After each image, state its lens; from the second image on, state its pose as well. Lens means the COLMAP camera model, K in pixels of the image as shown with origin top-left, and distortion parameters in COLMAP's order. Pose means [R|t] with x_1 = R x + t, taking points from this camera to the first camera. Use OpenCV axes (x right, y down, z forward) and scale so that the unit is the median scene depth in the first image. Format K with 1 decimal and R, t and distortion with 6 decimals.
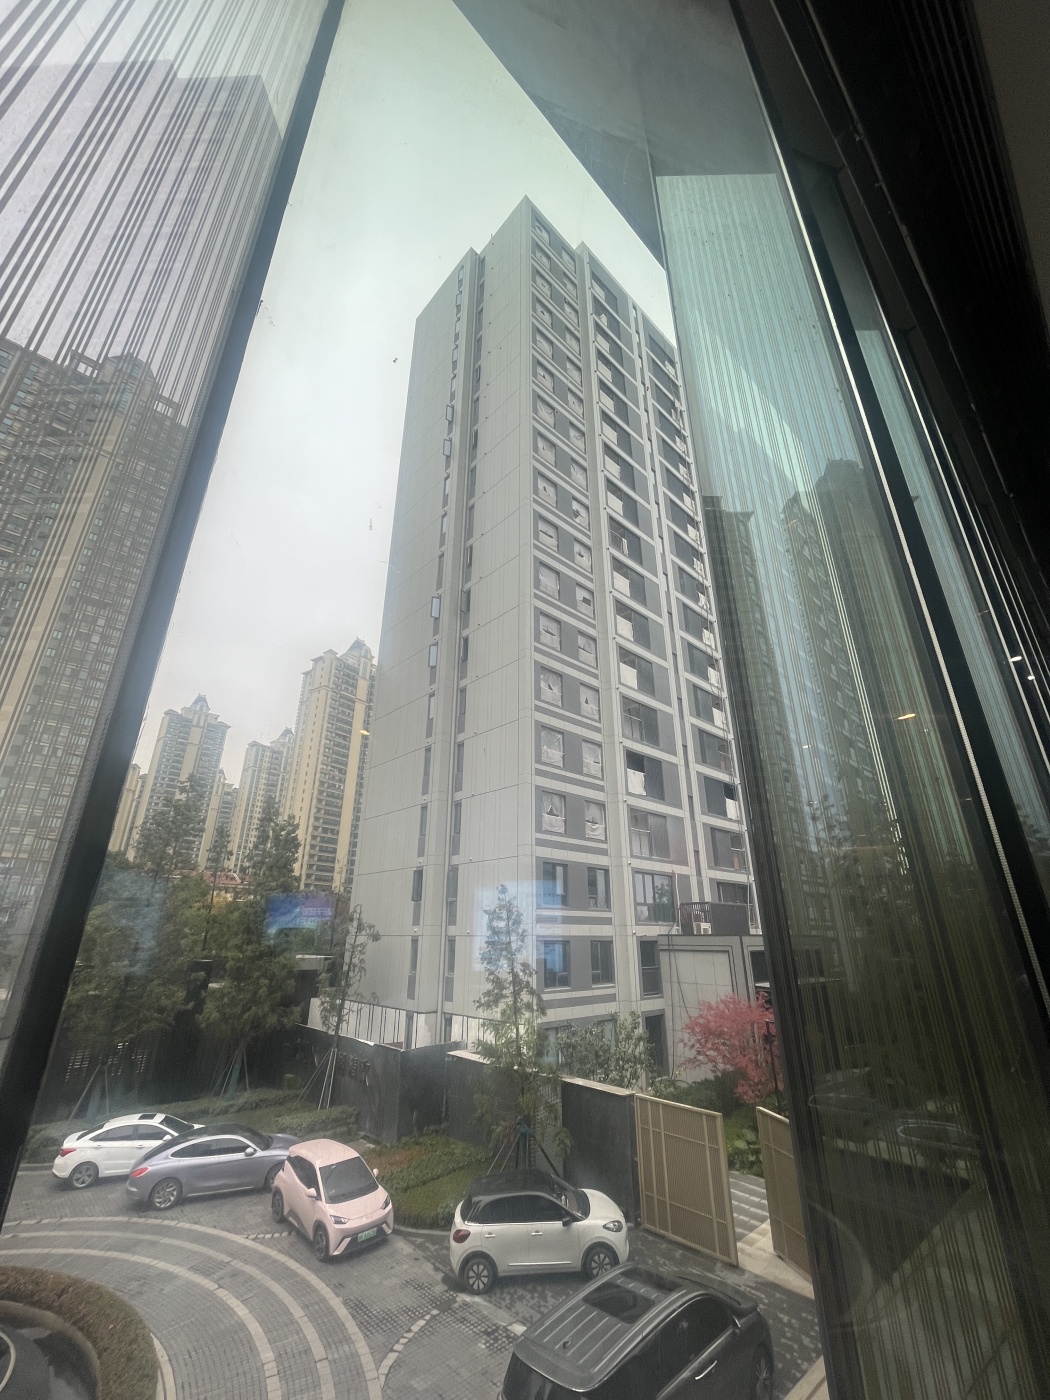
lens RADIAL K [[567.2, 0, 520.8], [0, 567.2, 693.7], [0, 0, 1]] dist [-0.001681, -0.000088]
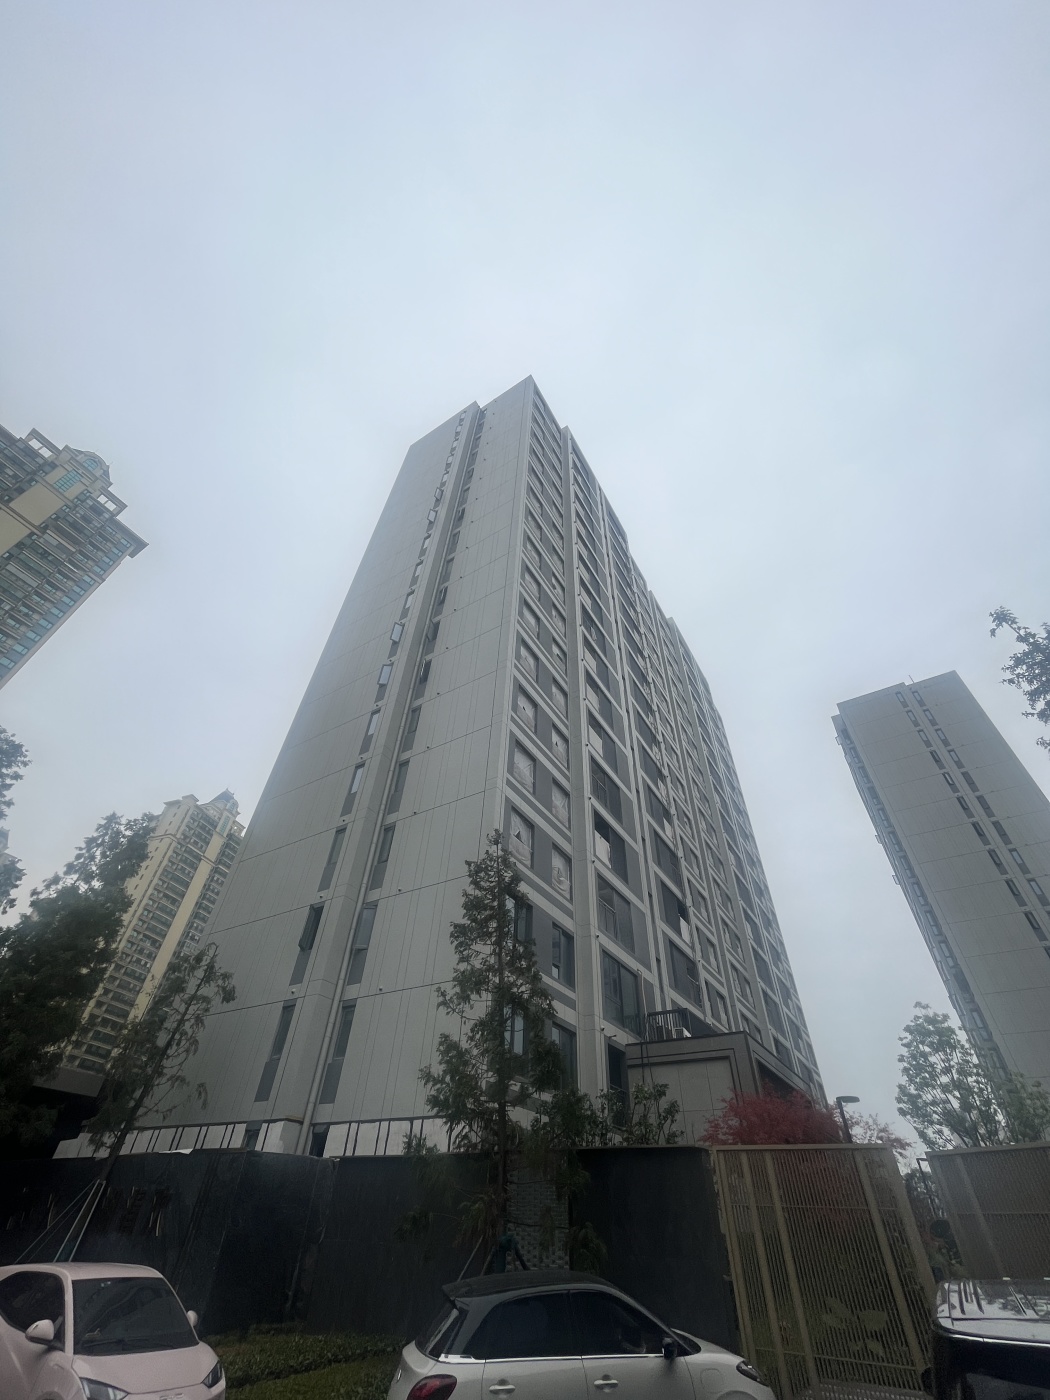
lens RADIAL K [[567.2, 0, 520.8], [0, 567.2, 693.7], [0, 0, 1]] dist [-0.001681, -0.000088]
pose [[0.966086, 0.205023, 0.156983, -0.098770], [-0.136054, 0.920863, -0.365377, 0.288561], [-0.219471, 0.331628, 0.917527, 0.198601]]
